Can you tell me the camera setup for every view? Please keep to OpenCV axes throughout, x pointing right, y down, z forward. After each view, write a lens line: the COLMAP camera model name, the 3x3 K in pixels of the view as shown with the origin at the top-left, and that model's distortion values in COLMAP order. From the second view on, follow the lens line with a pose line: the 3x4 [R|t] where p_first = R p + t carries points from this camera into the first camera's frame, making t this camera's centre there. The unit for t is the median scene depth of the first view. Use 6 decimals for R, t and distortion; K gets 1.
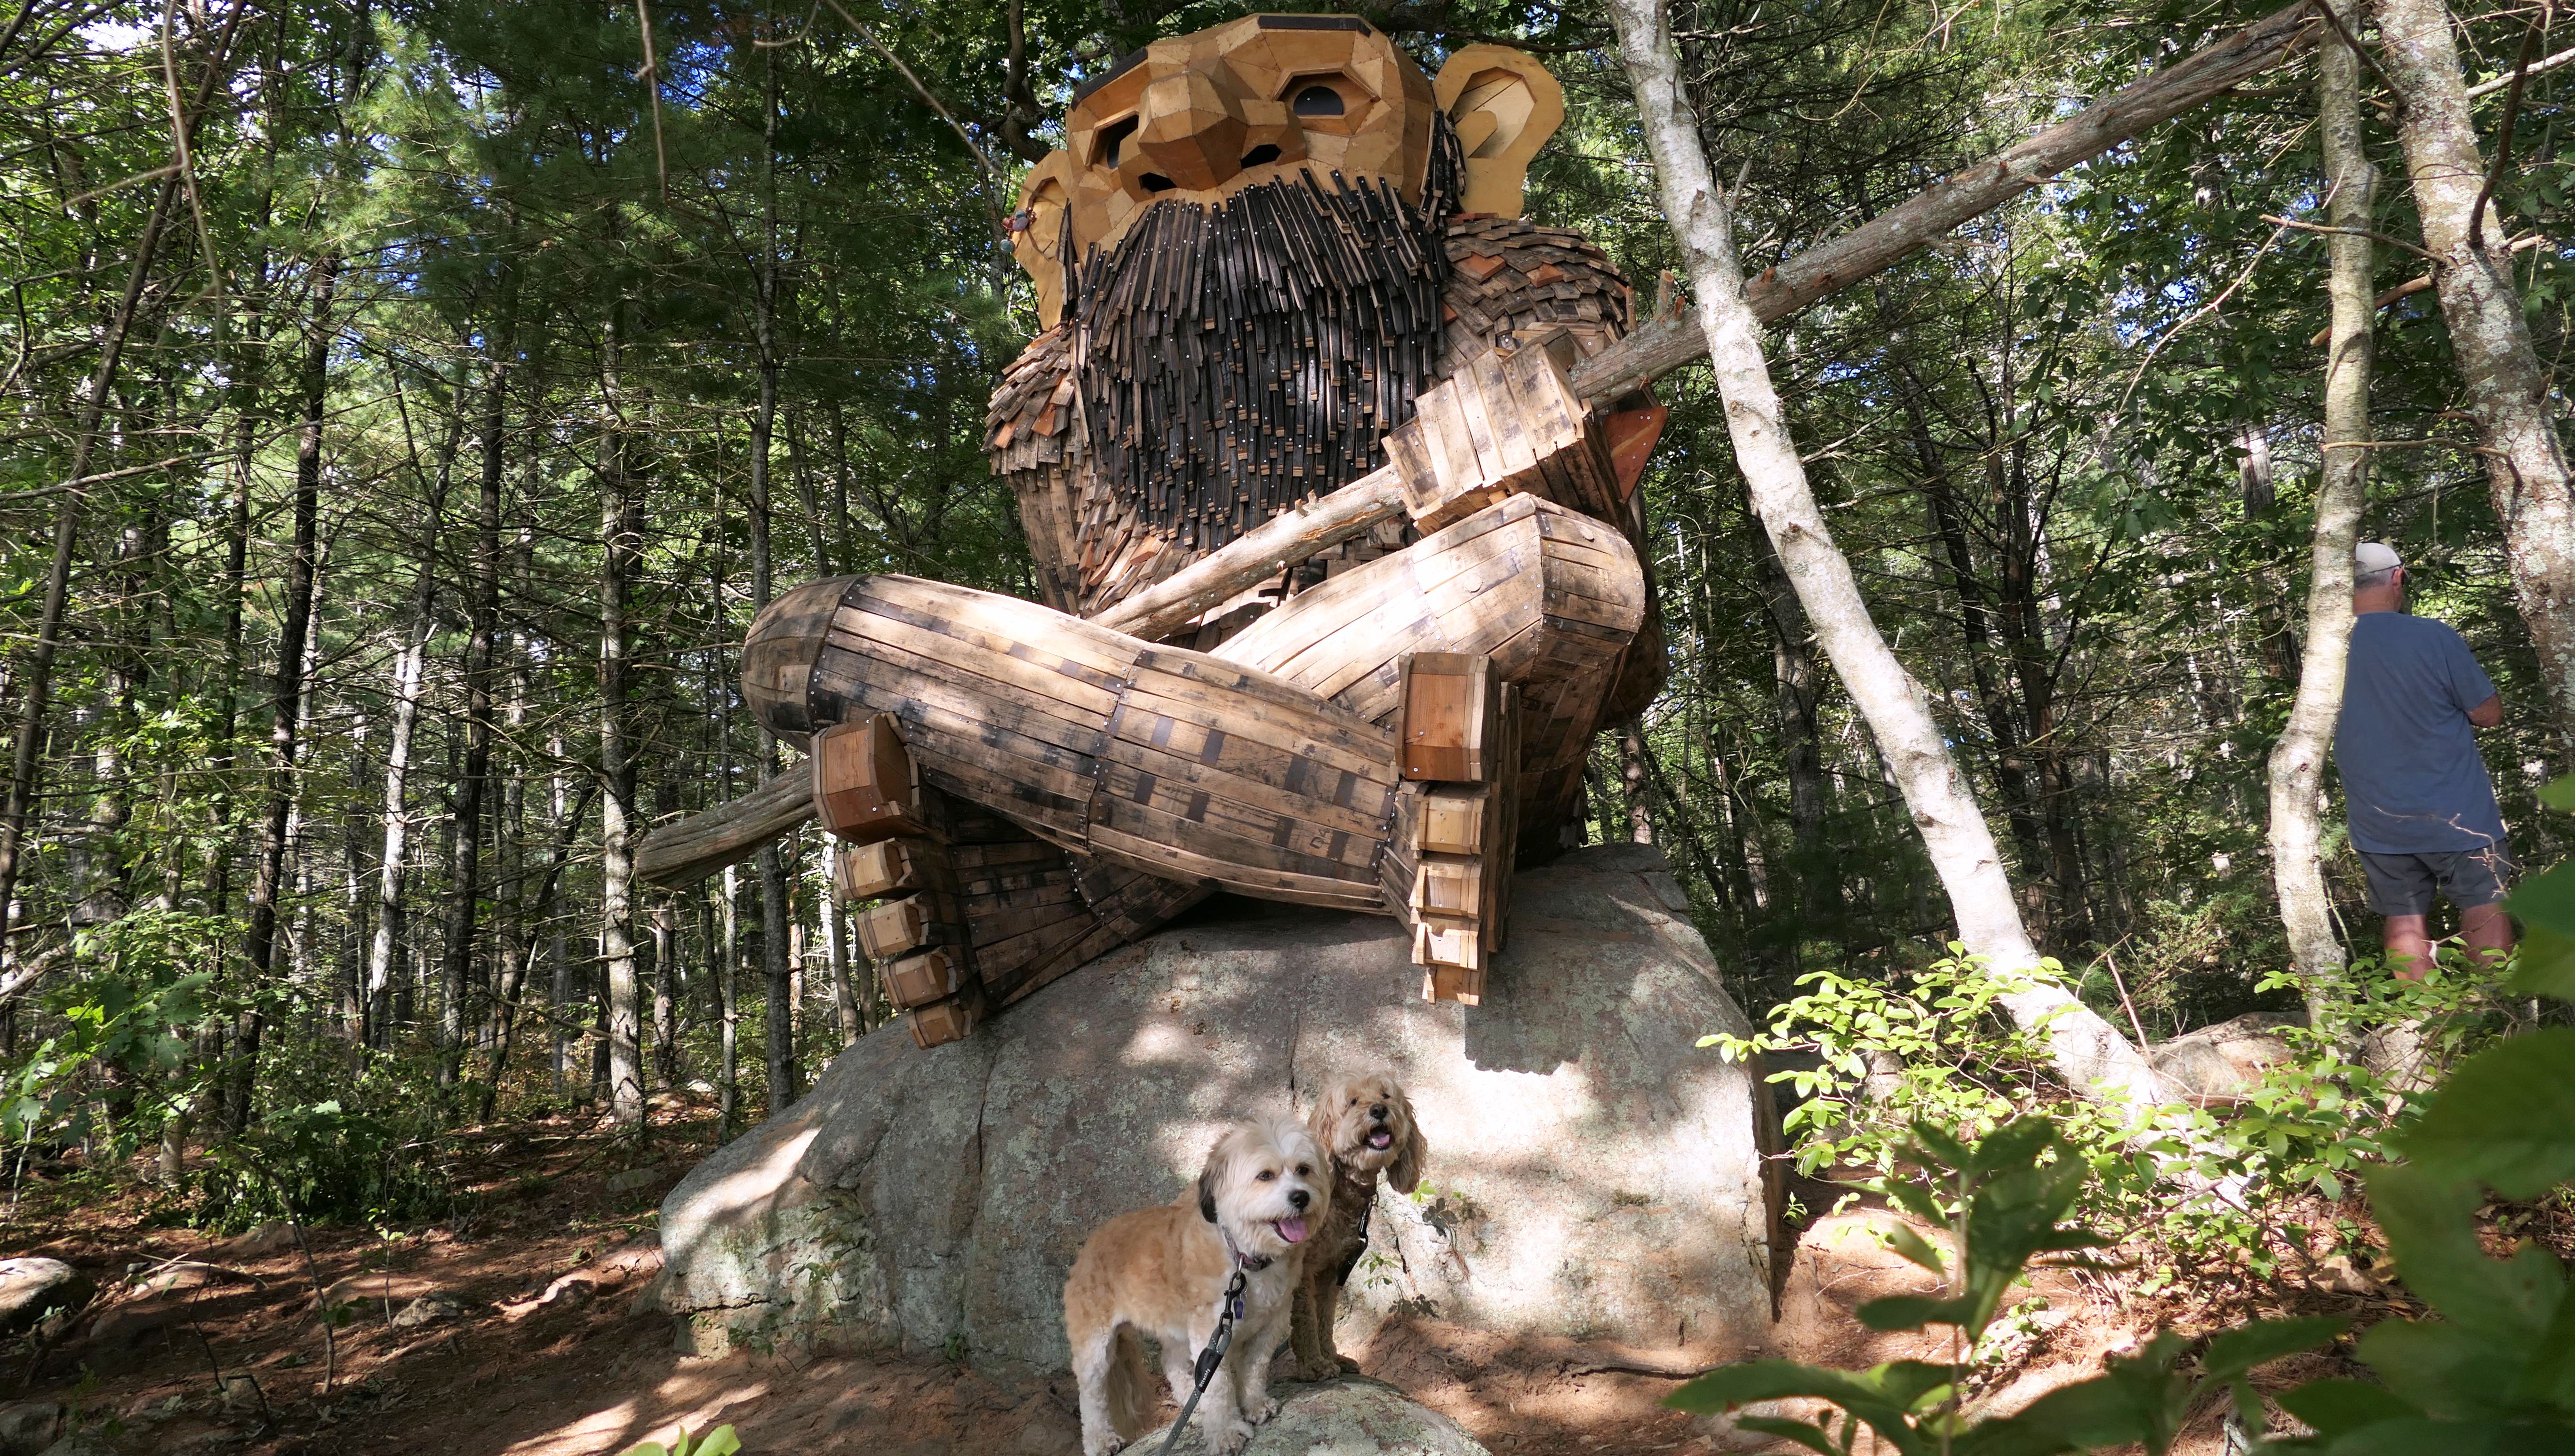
lens RADIAL K [[1834.6, 0, 1283.9], [0, 1834.6, 717.9], [0, 0, 1]] dist [-0.001289, -0.001635]
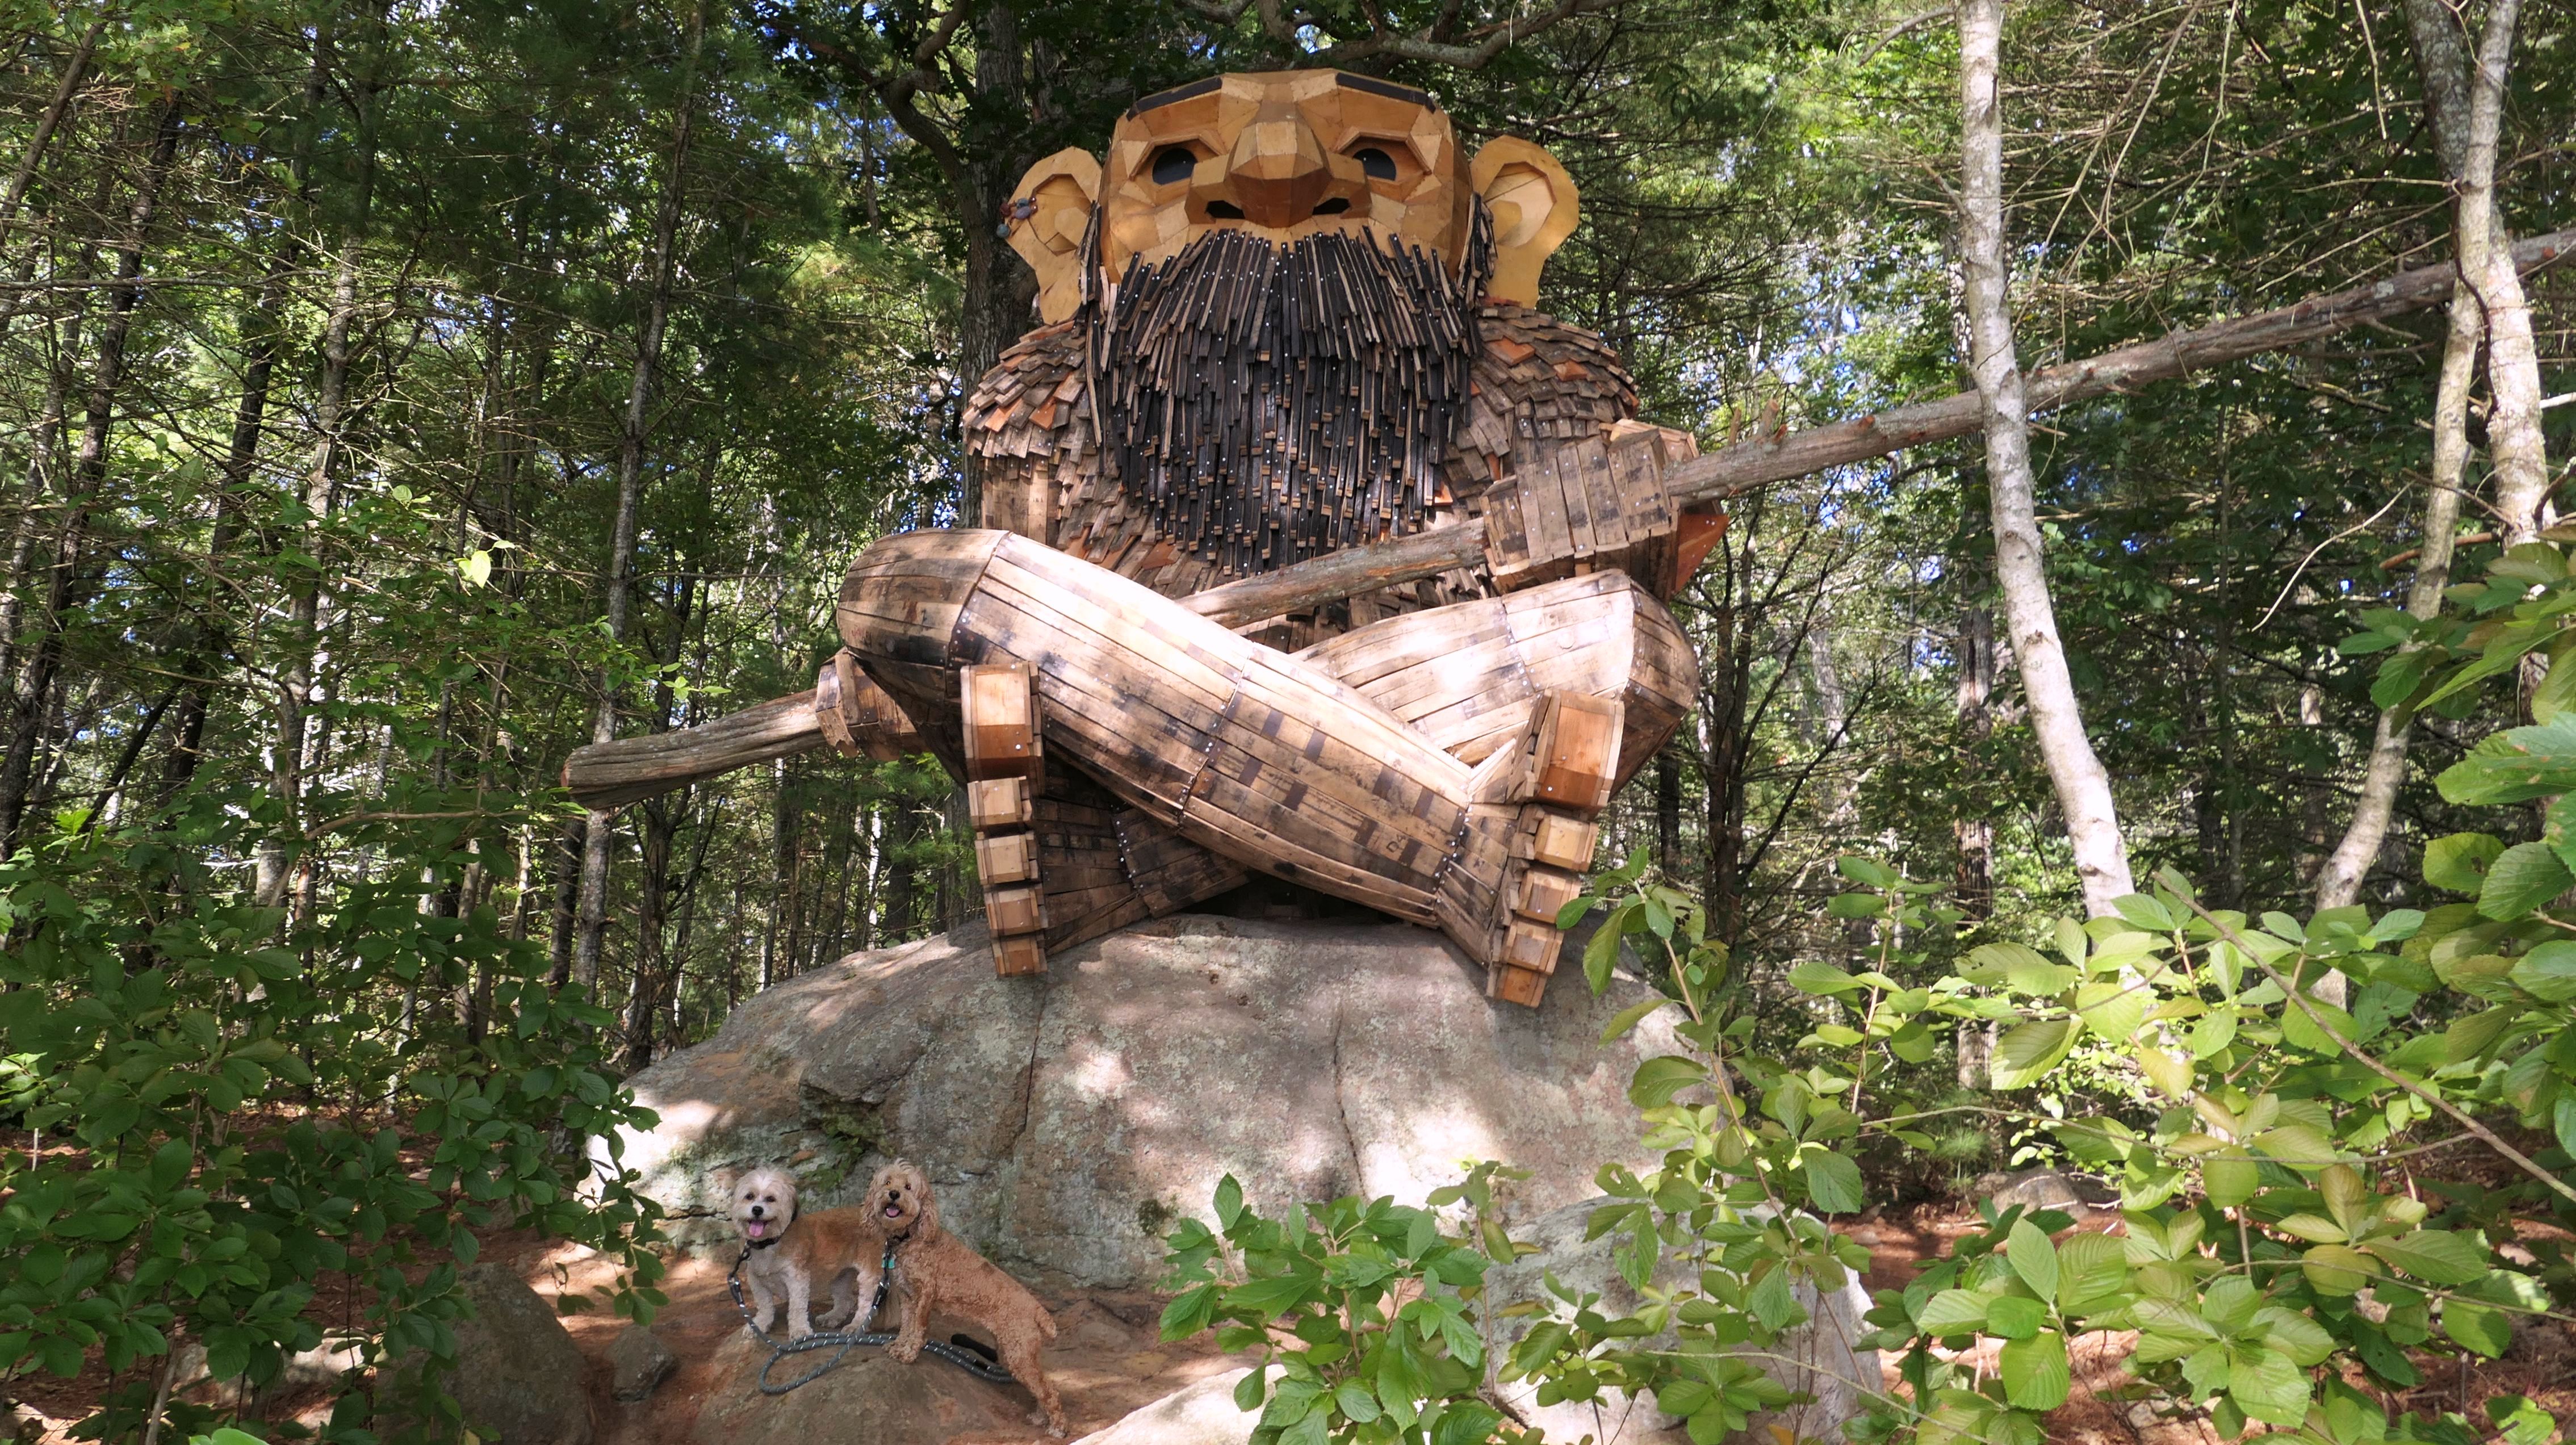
lens RADIAL K [[1950.5, 0, 1289.8], [0, 1950.5, 731.9], [0, 0, 1]] dist [0.004815, 0.002654]
pose [[0.977517, 0.171654, 0.122459, -0.122136], [-0.168560, 0.985060, -0.035268, 0.031767], [-0.126683, 0.013834, 0.991847, -0.096719]]
